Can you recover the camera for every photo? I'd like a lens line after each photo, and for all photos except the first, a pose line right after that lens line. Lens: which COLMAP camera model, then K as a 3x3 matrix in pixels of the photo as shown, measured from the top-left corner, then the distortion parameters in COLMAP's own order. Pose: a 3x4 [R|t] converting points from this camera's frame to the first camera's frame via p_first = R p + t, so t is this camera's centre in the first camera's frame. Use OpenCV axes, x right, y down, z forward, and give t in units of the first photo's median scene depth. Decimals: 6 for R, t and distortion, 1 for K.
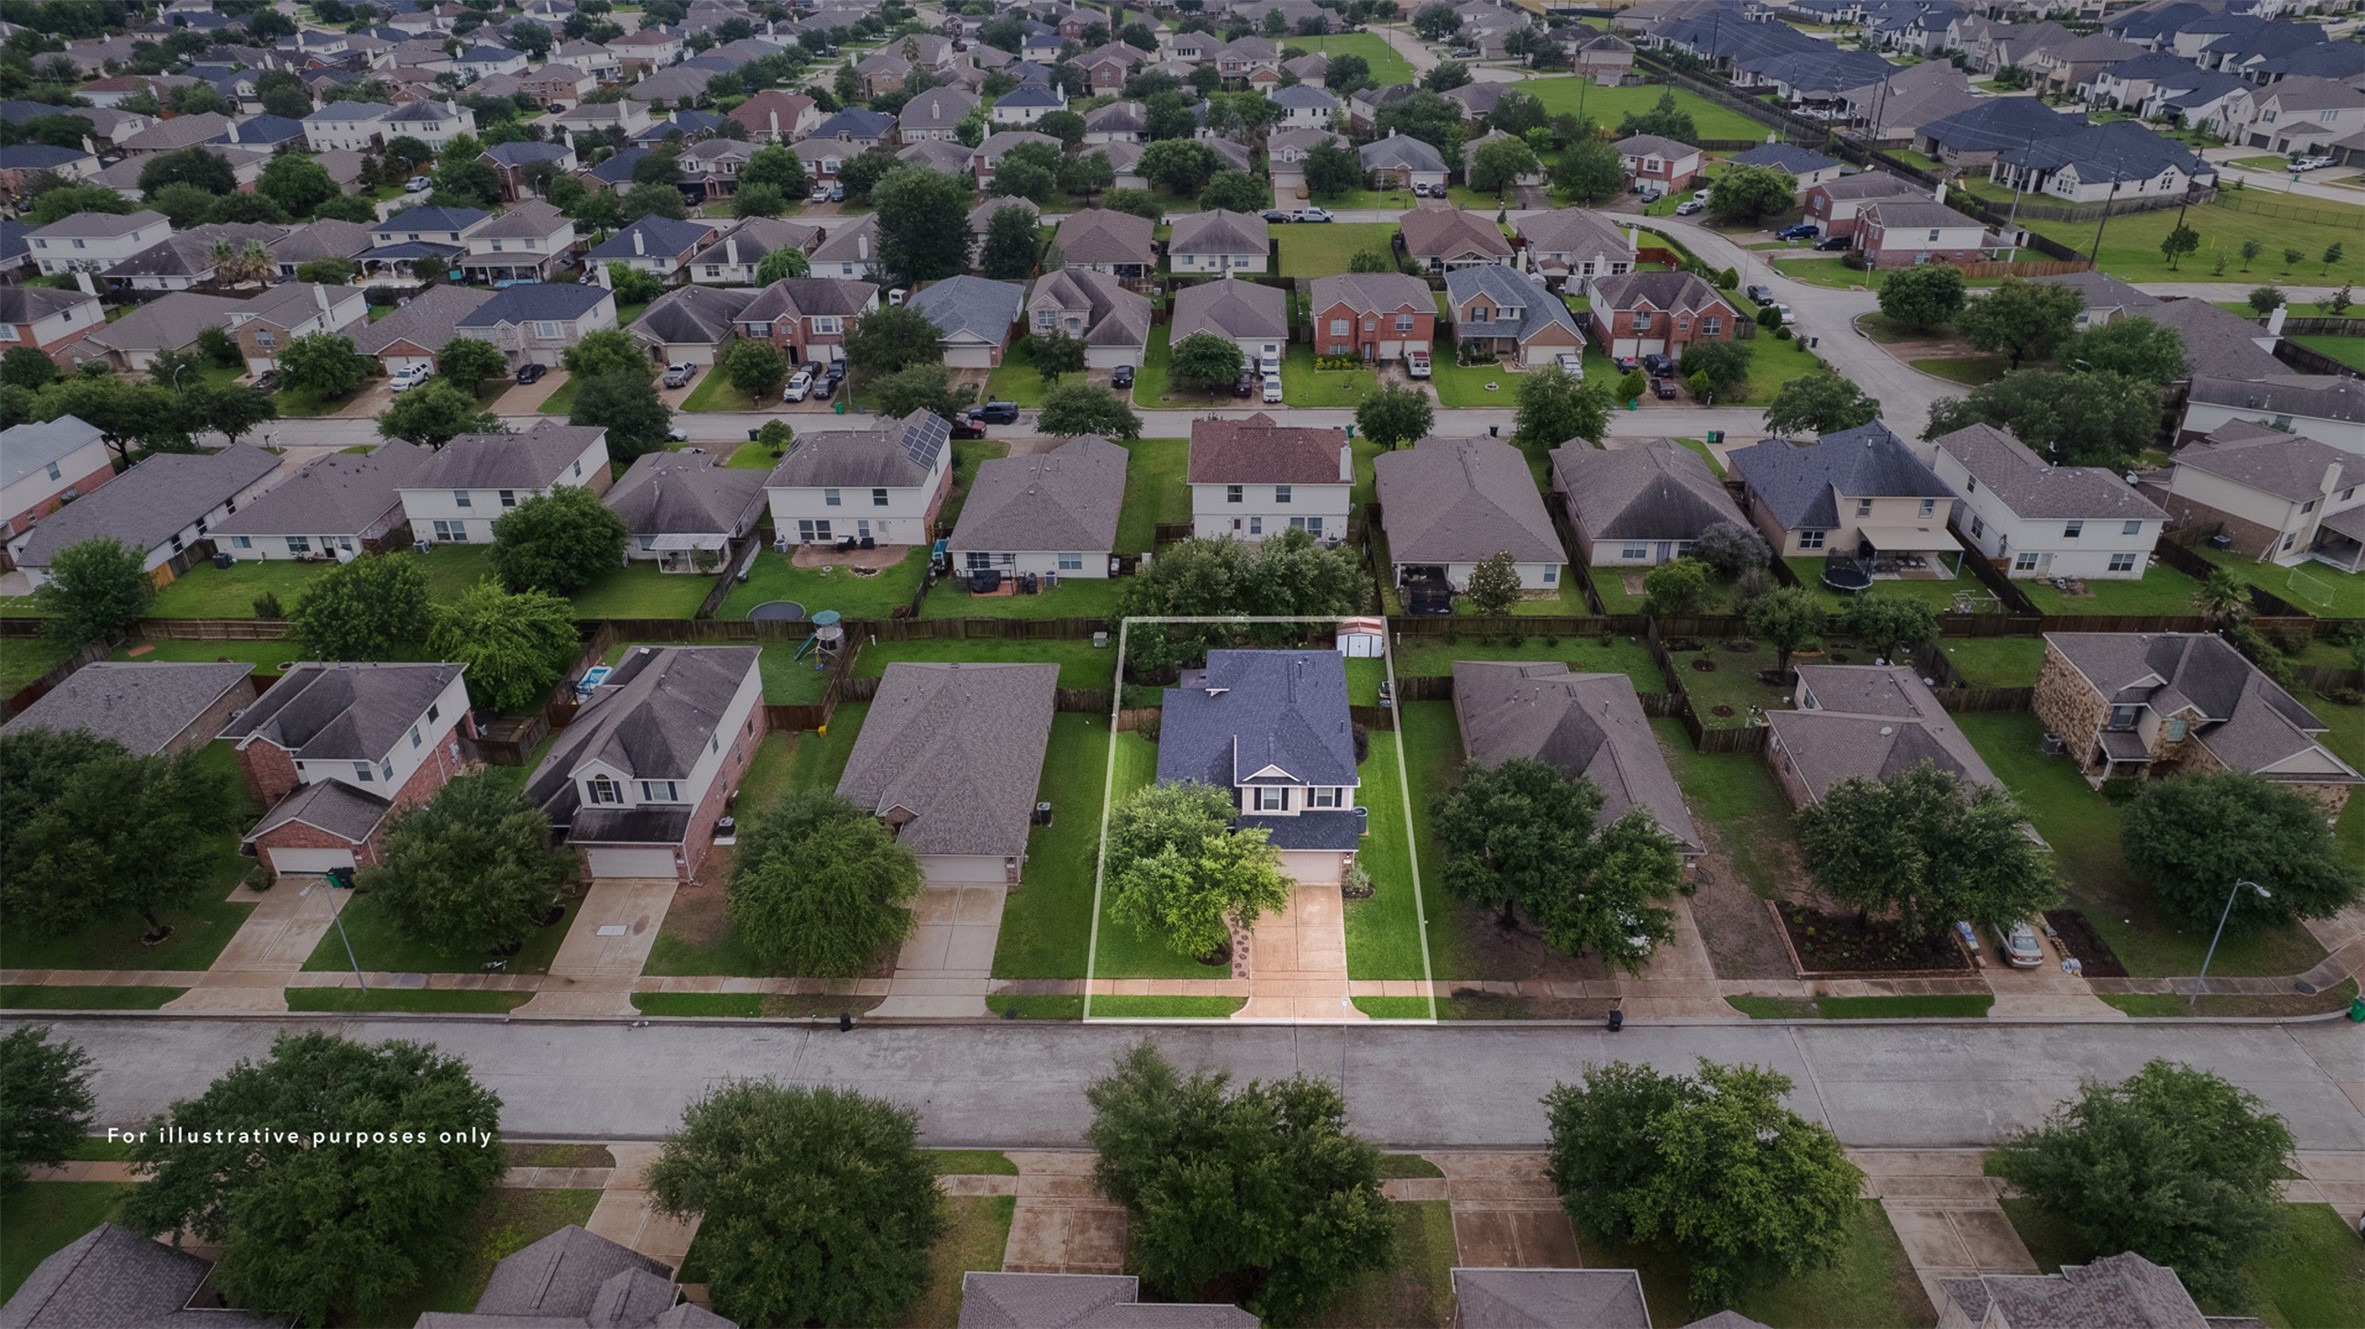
lens RADIAL K [[1527.6, 0, 1182.5], [0, 1527.6, 664.5], [0, 0, 1]] dist [-0.043433, 0.000165]
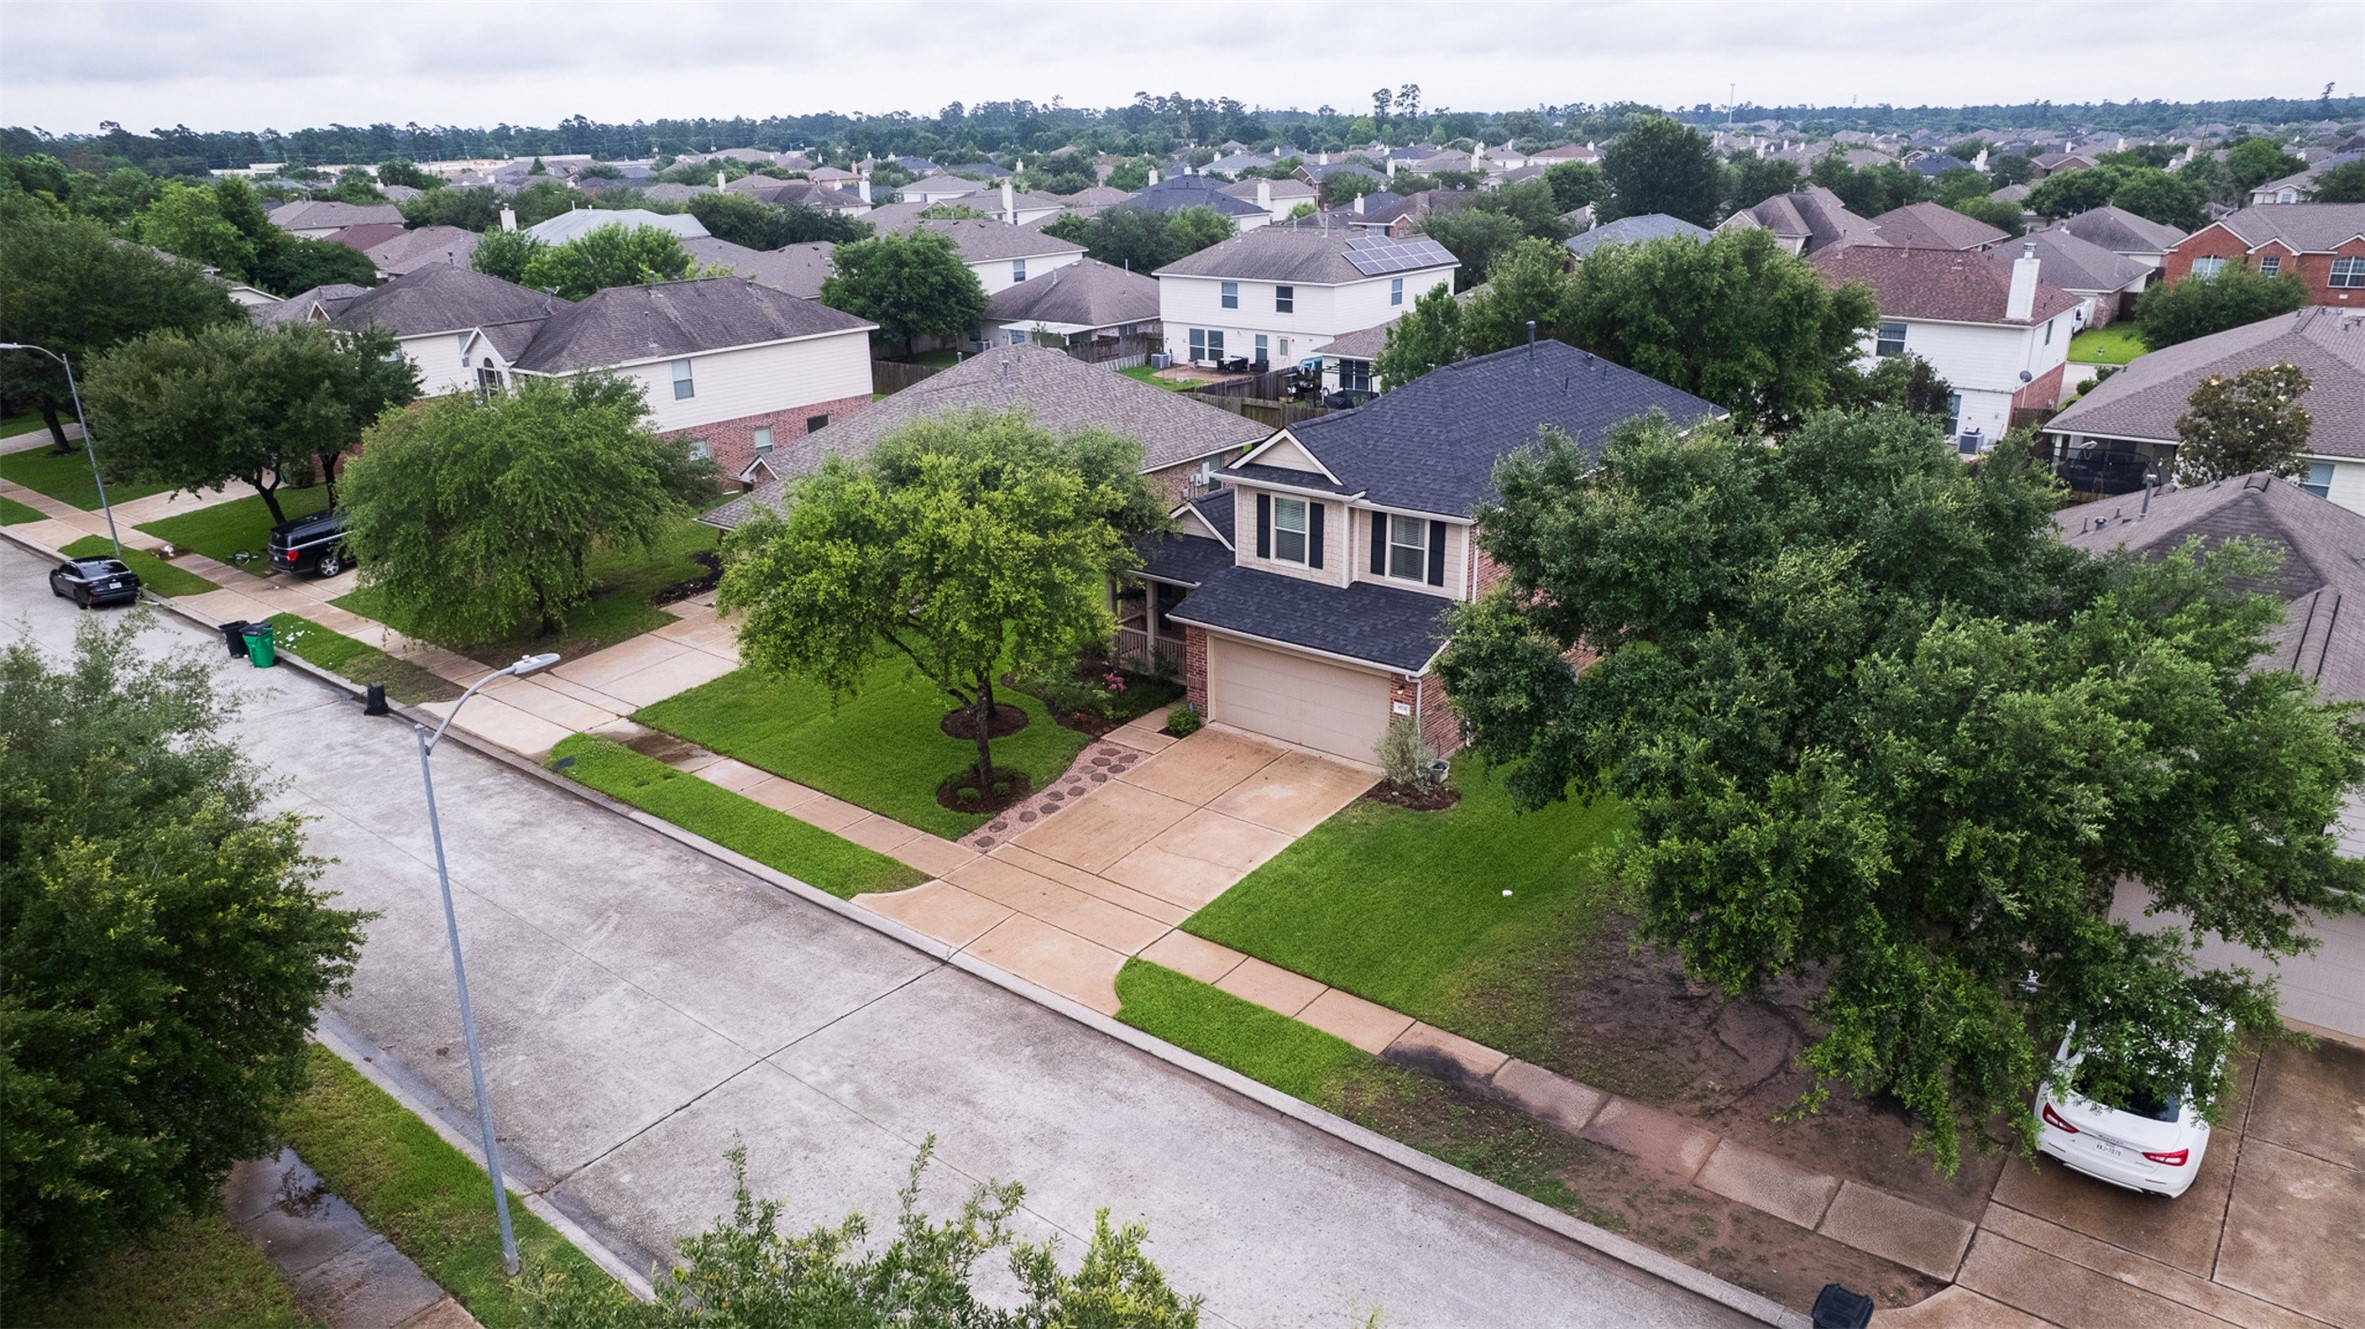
lens RADIAL K [[1527.6, 0, 1182.5], [0, 1527.6, 664.5], [0, 0, 1]] dist [-0.043433, 0.000165]
pose [[0.798628, 0.205505, -0.565651, 0.279243], [-0.293322, 0.953615, -0.067680, 0.159780], [0.525504, 0.219969, 0.821863, 0.643695]]
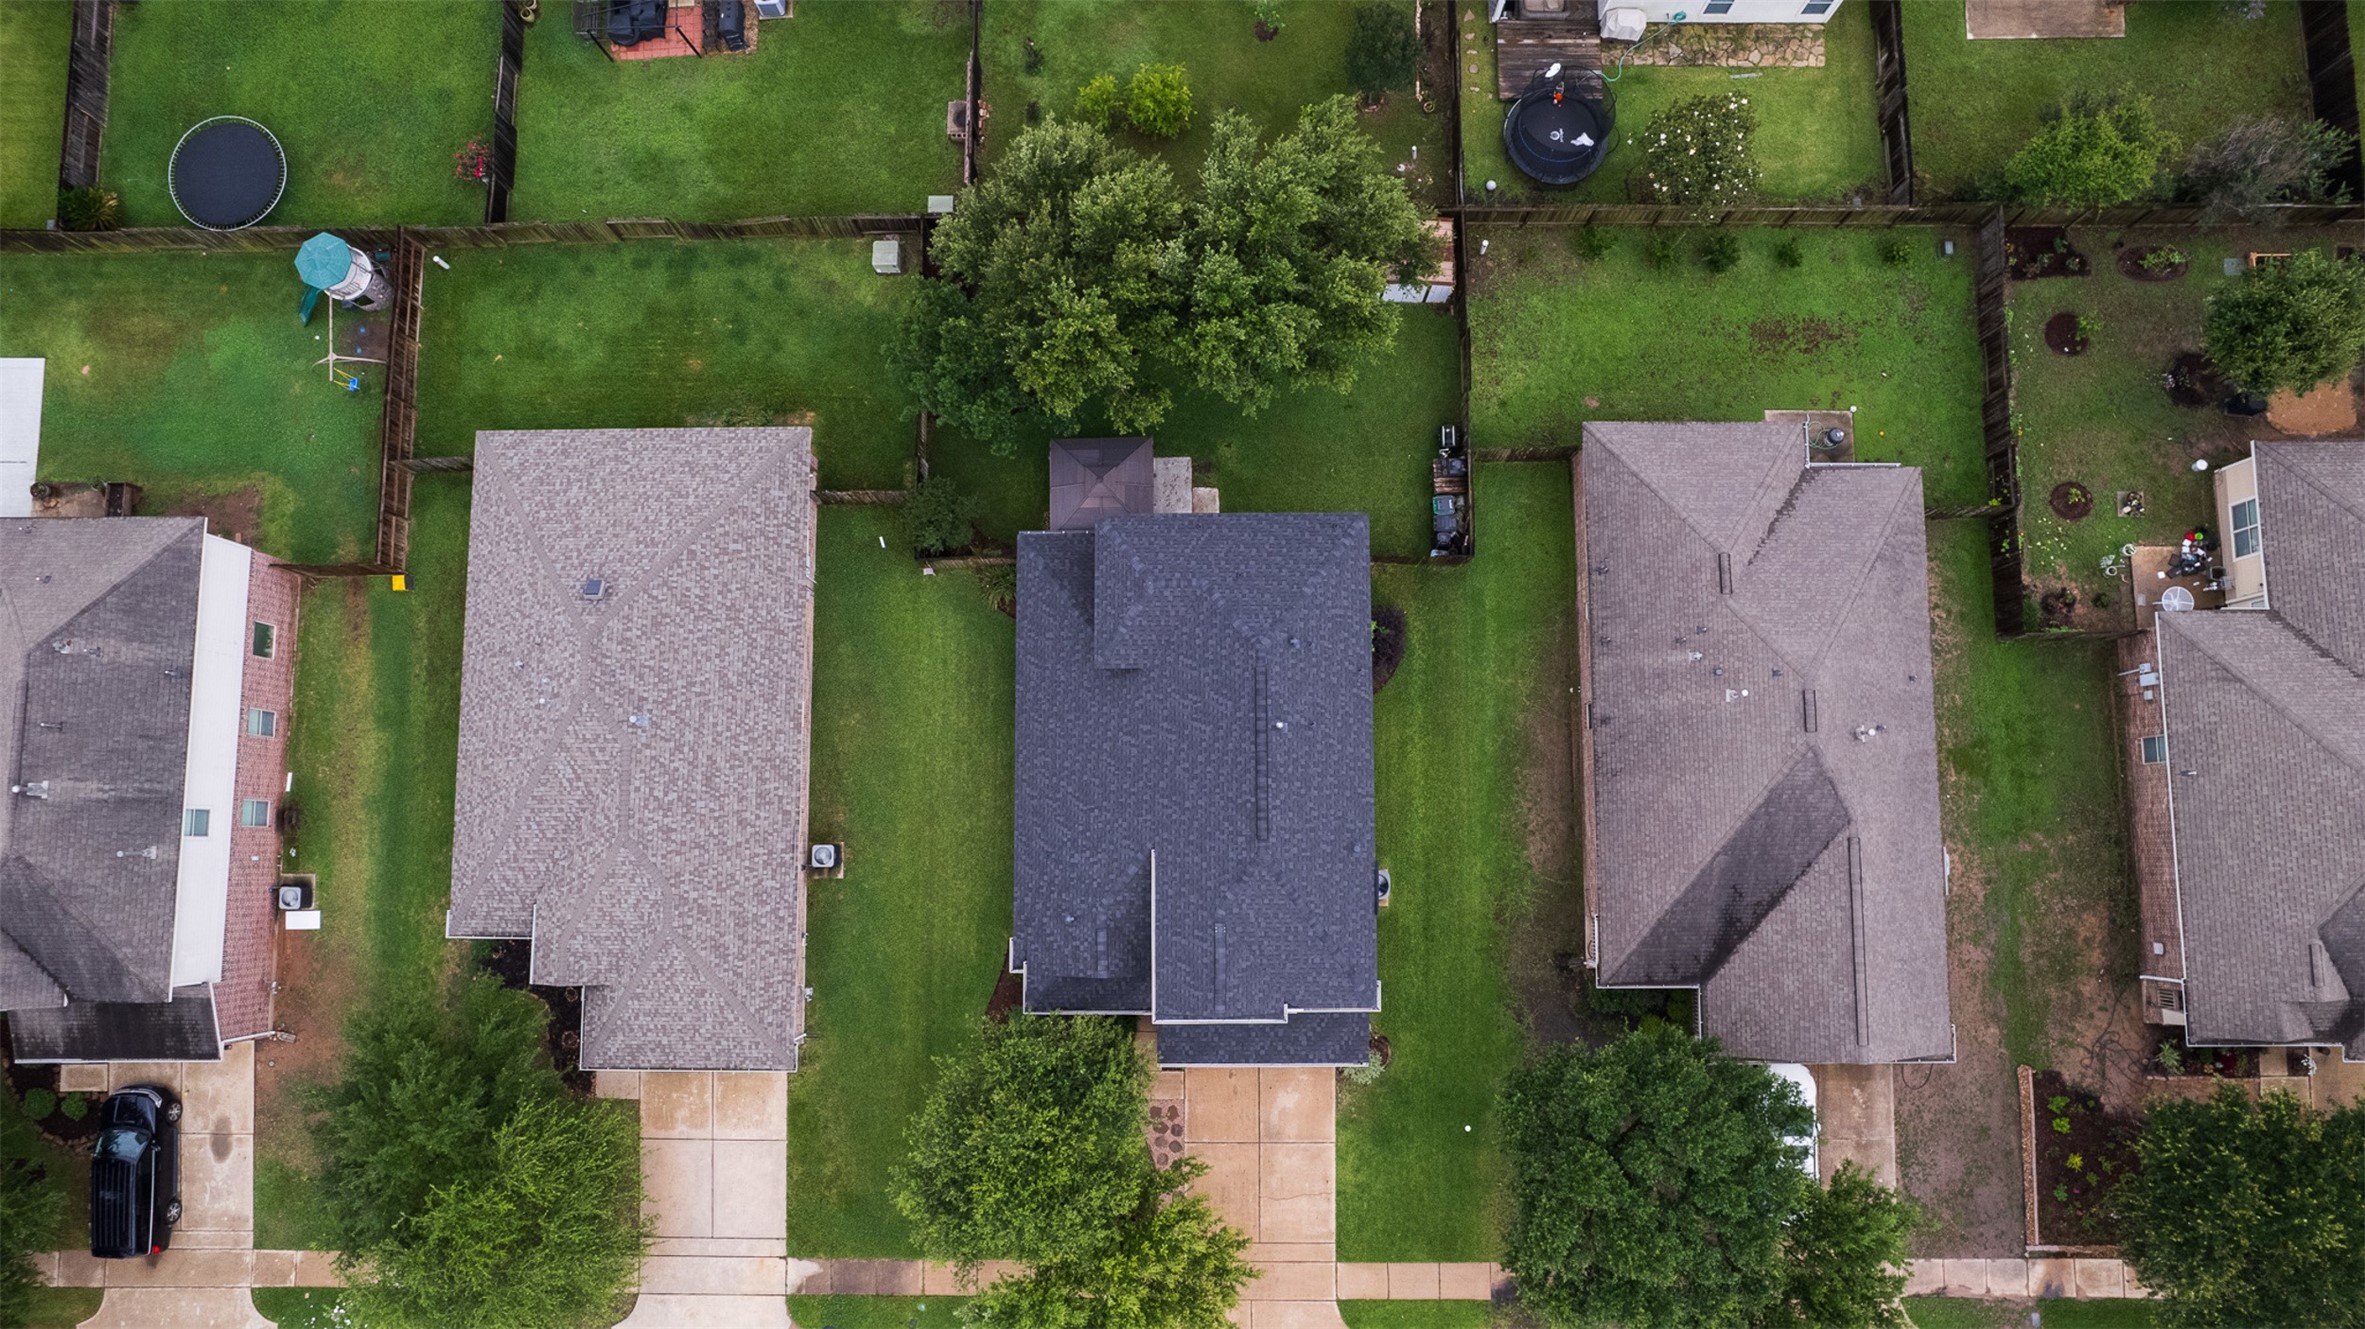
lens RADIAL K [[1527.6, 0, 1182.5], [0, 1527.6, 664.5], [0, 0, 1]] dist [-0.043433, 0.000165]
pose [[0.999244, -0.038738, 0.003372, 0.046752], [0.020338, 0.594581, 0.803778, -0.432615], [-0.033142, -0.803102, 0.594919, 0.765627]]
